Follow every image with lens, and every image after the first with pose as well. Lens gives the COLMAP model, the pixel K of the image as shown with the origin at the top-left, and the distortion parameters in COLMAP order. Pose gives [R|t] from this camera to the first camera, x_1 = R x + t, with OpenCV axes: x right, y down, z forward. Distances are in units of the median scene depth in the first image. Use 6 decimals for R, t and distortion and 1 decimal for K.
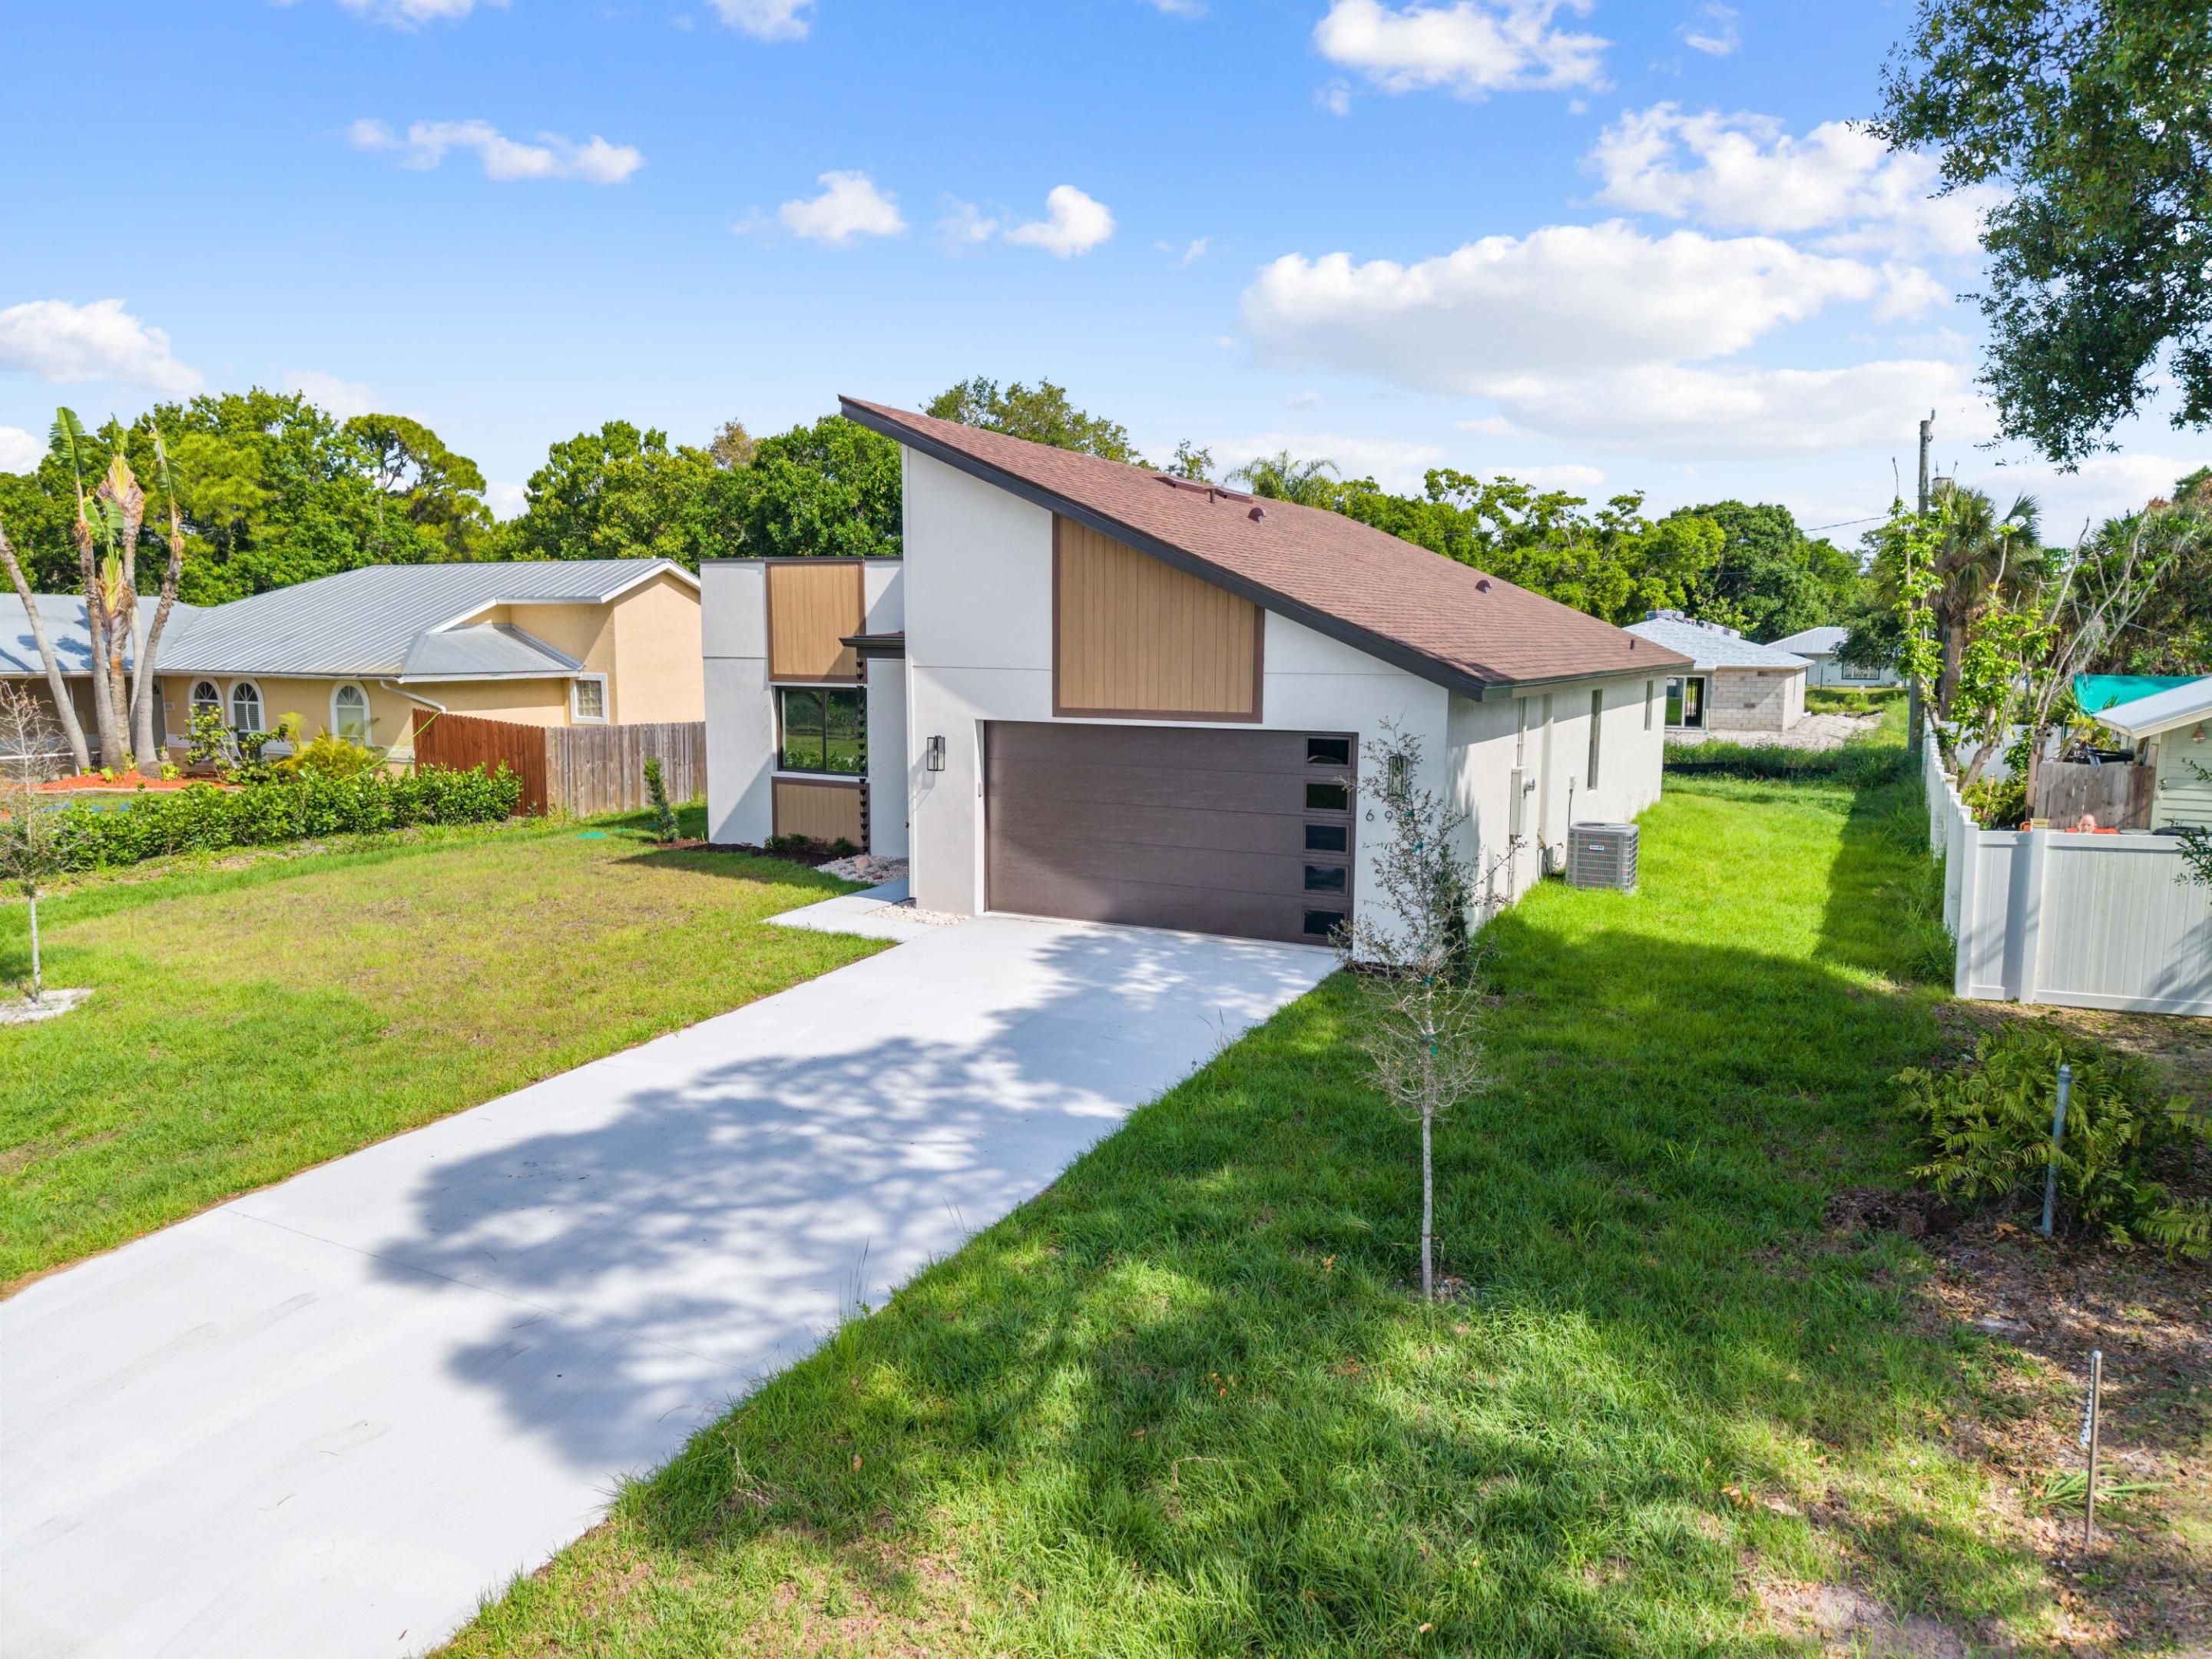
lens RADIAL K [[1506.6, 0, 1127.4], [0, 1506.6, 835.5], [0, 0, 1]] dist [-0.087085, 0.261466]
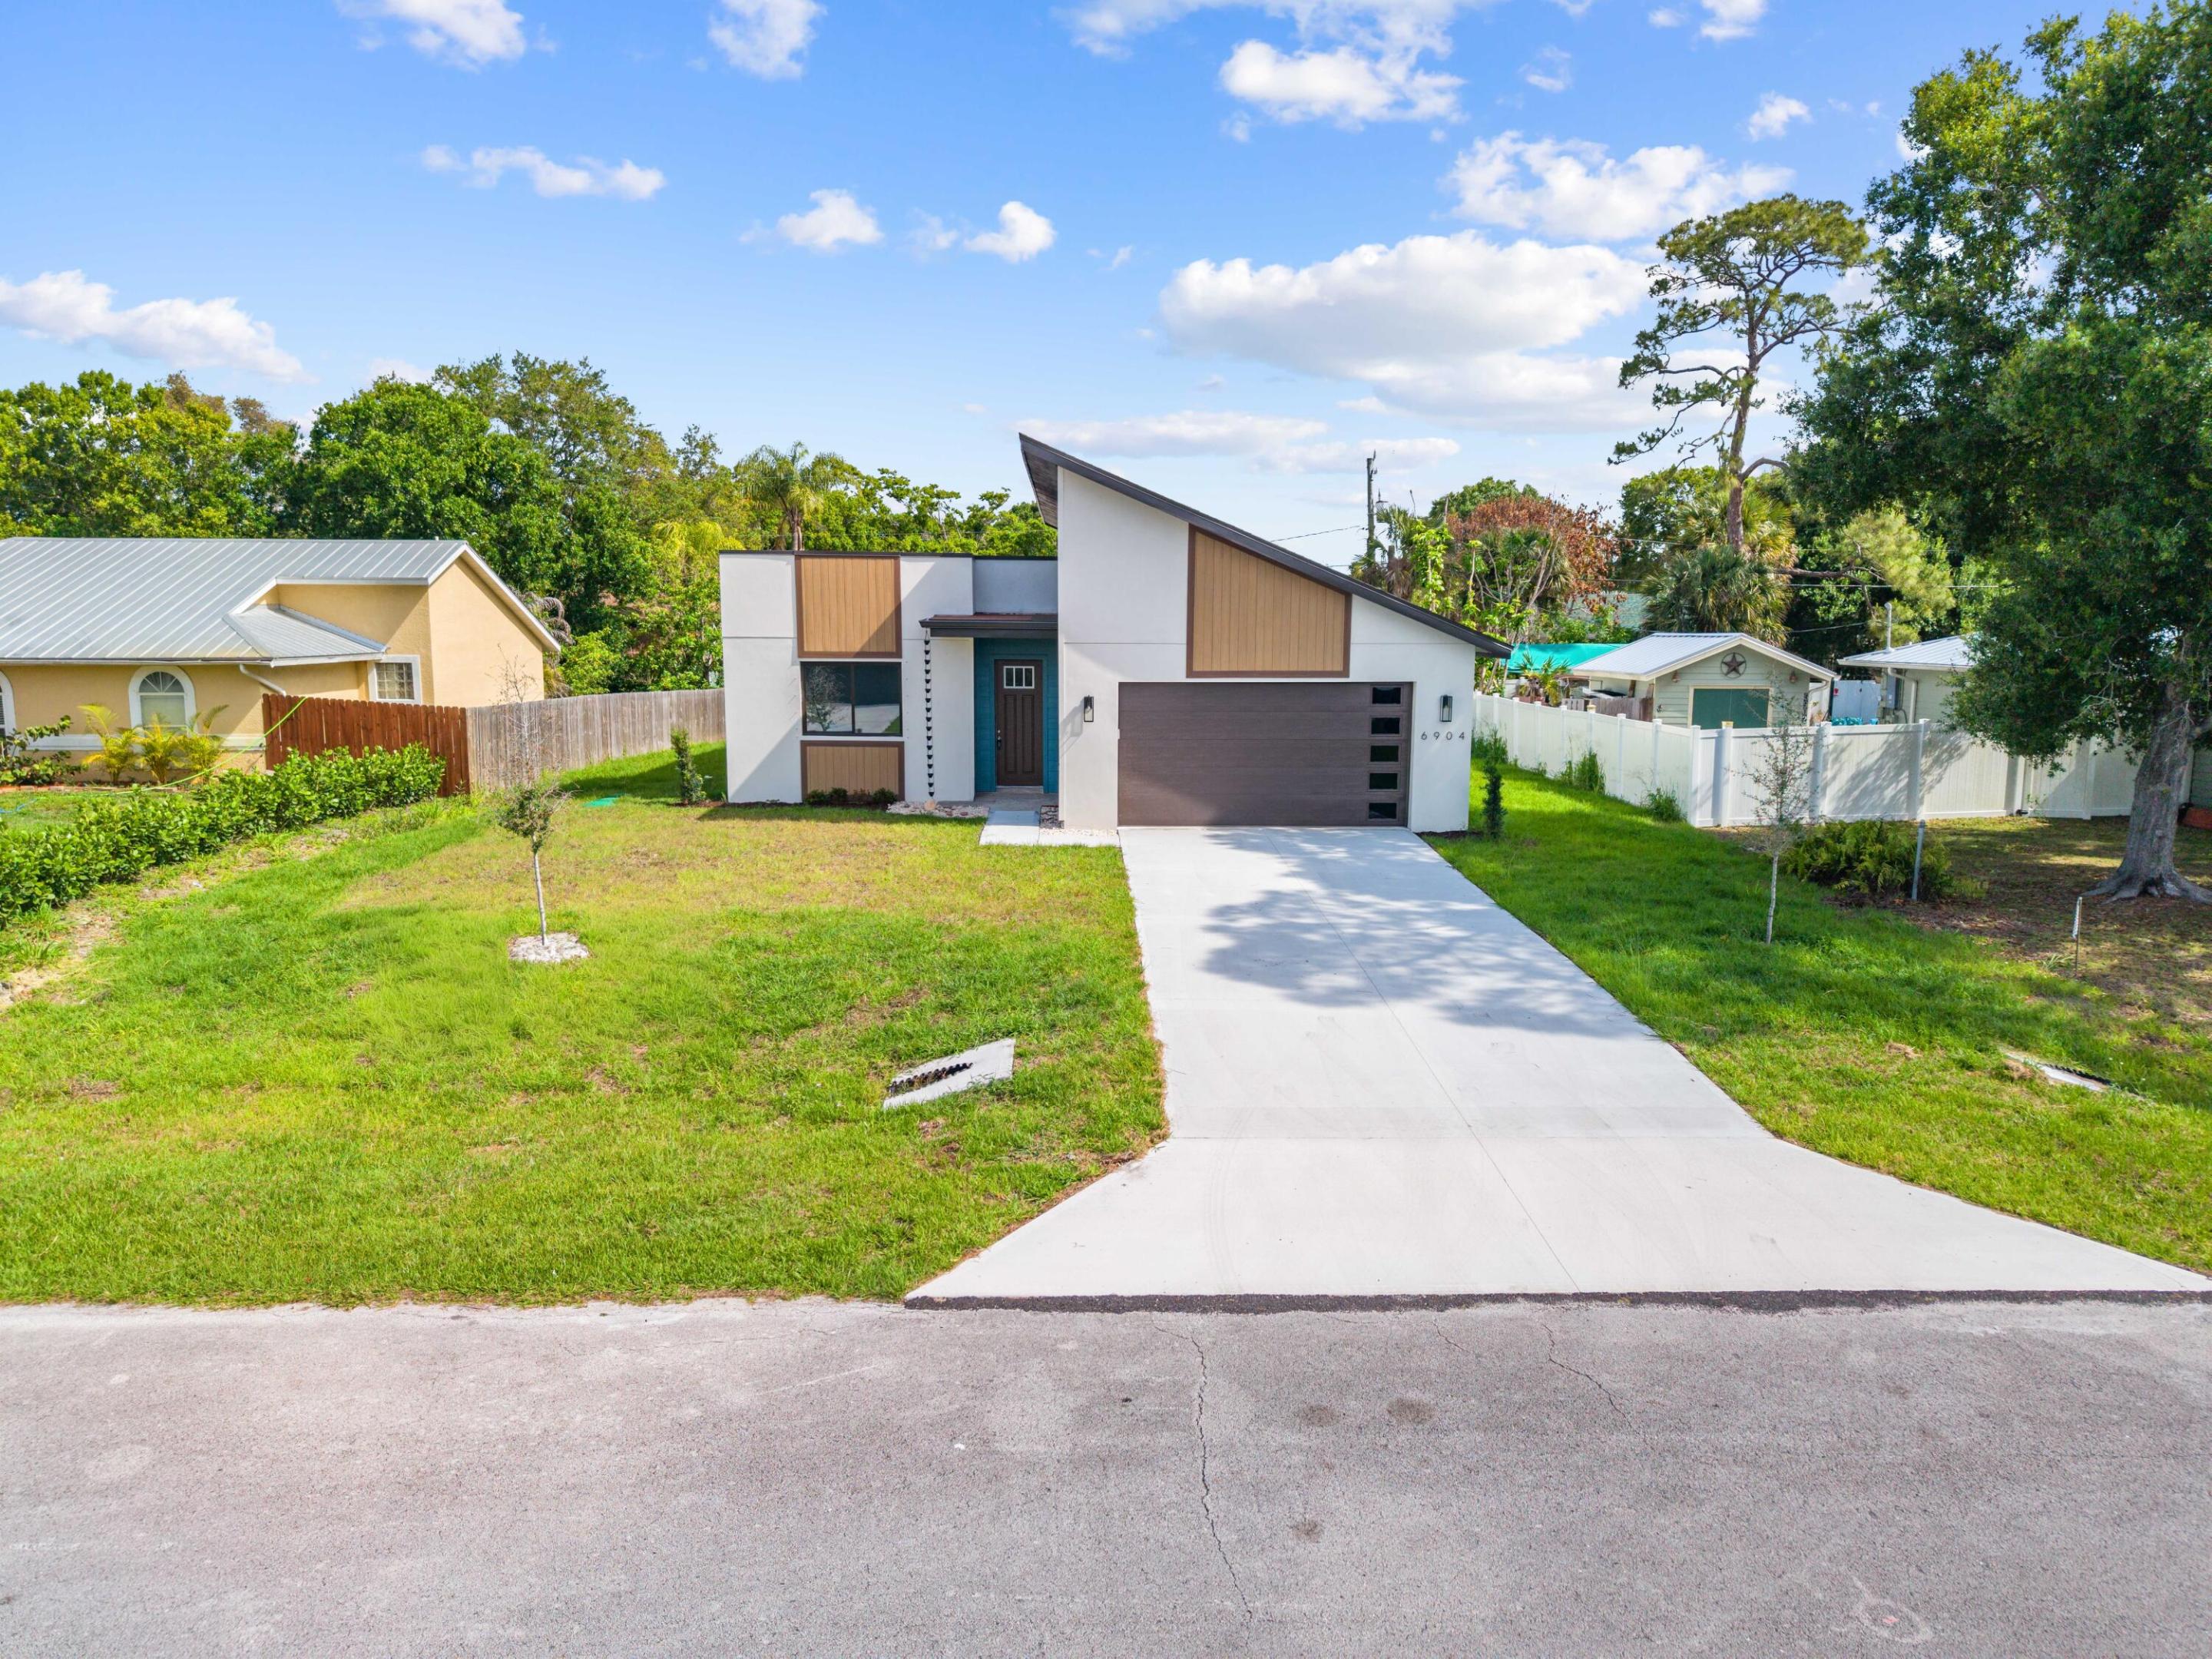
lens RADIAL K [[1508.0, 0, 1108.9], [0, 1508.0, 842.4], [0, 0, 1]] dist [0.013110, -0.002201]
pose [[0.884308, -0.069306, 0.461732, -0.808570], [0.062491, 0.997593, 0.030058, 0.027512], [-0.462704, 0.002274, 0.886510, -0.201936]]
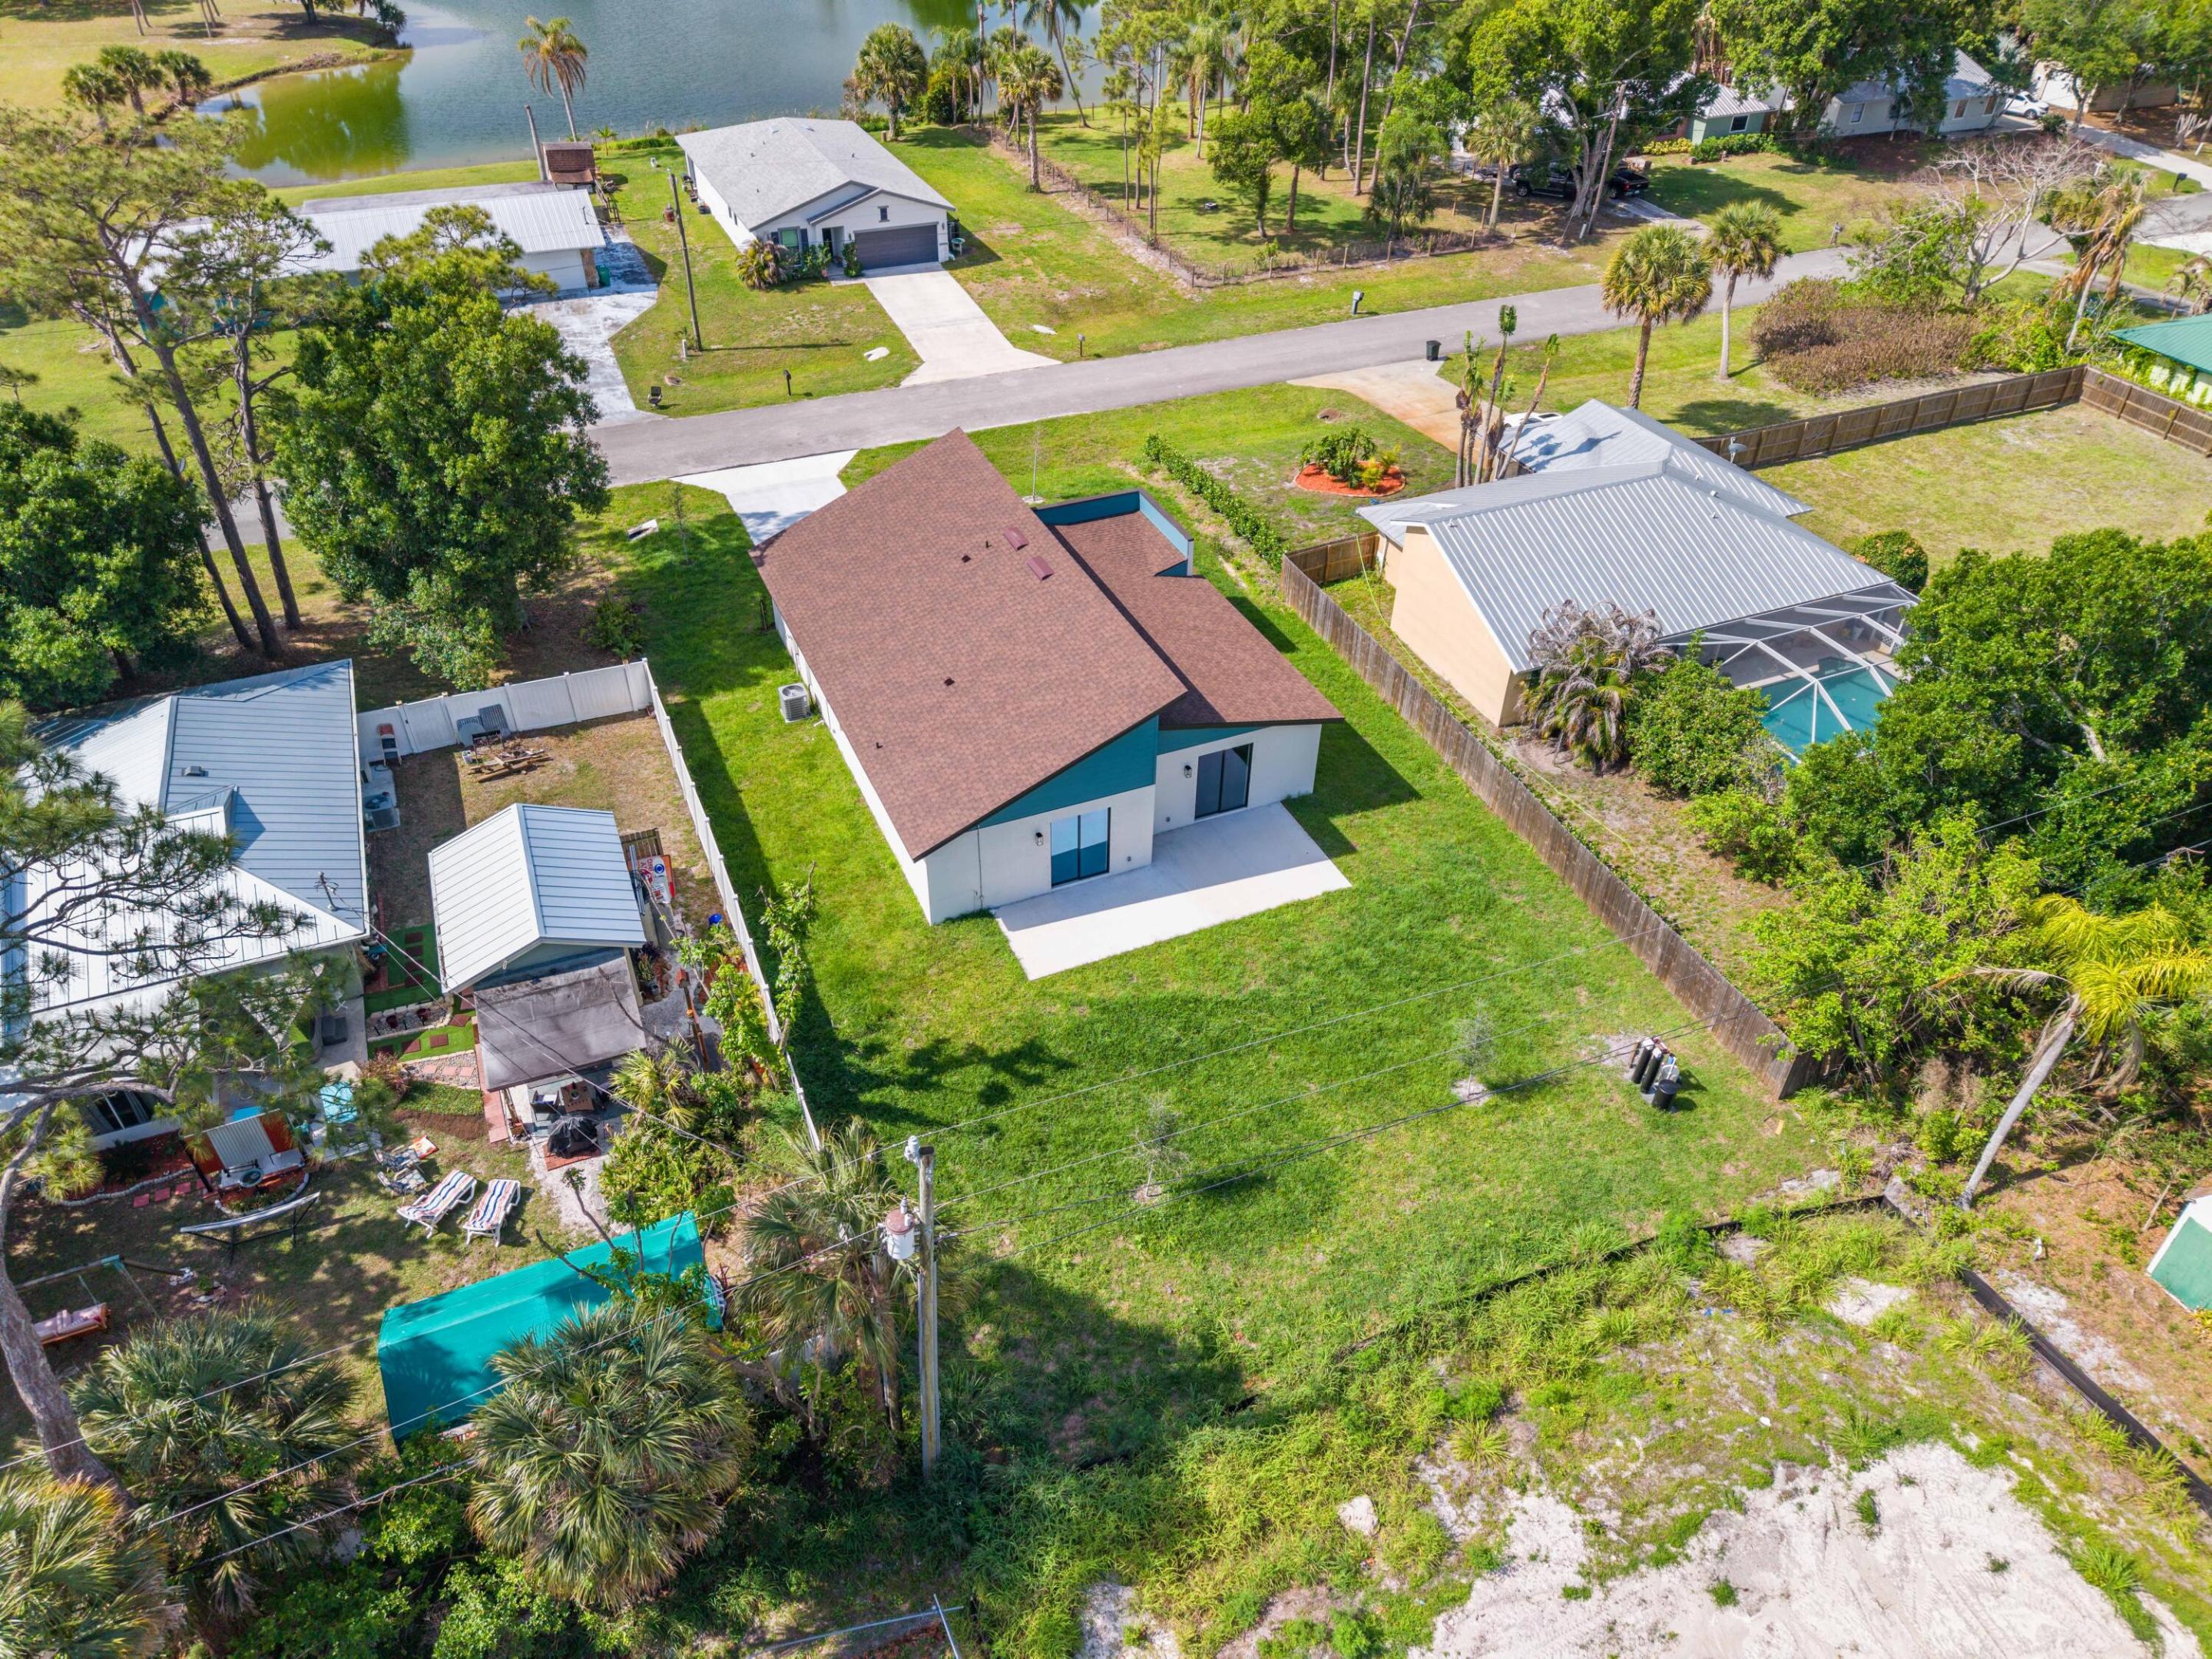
lens RADIAL K [[1508.0, 0, 1108.9], [0, 1508.0, 842.4], [0, 0, 1]] dist [0.013110, -0.002201]
pose [[-0.635324, 0.451273, -0.626671, 1.973343], [-0.117375, 0.745635, 0.655935, -1.761661], [0.763274, 0.490287, -0.420752, 3.078463]]
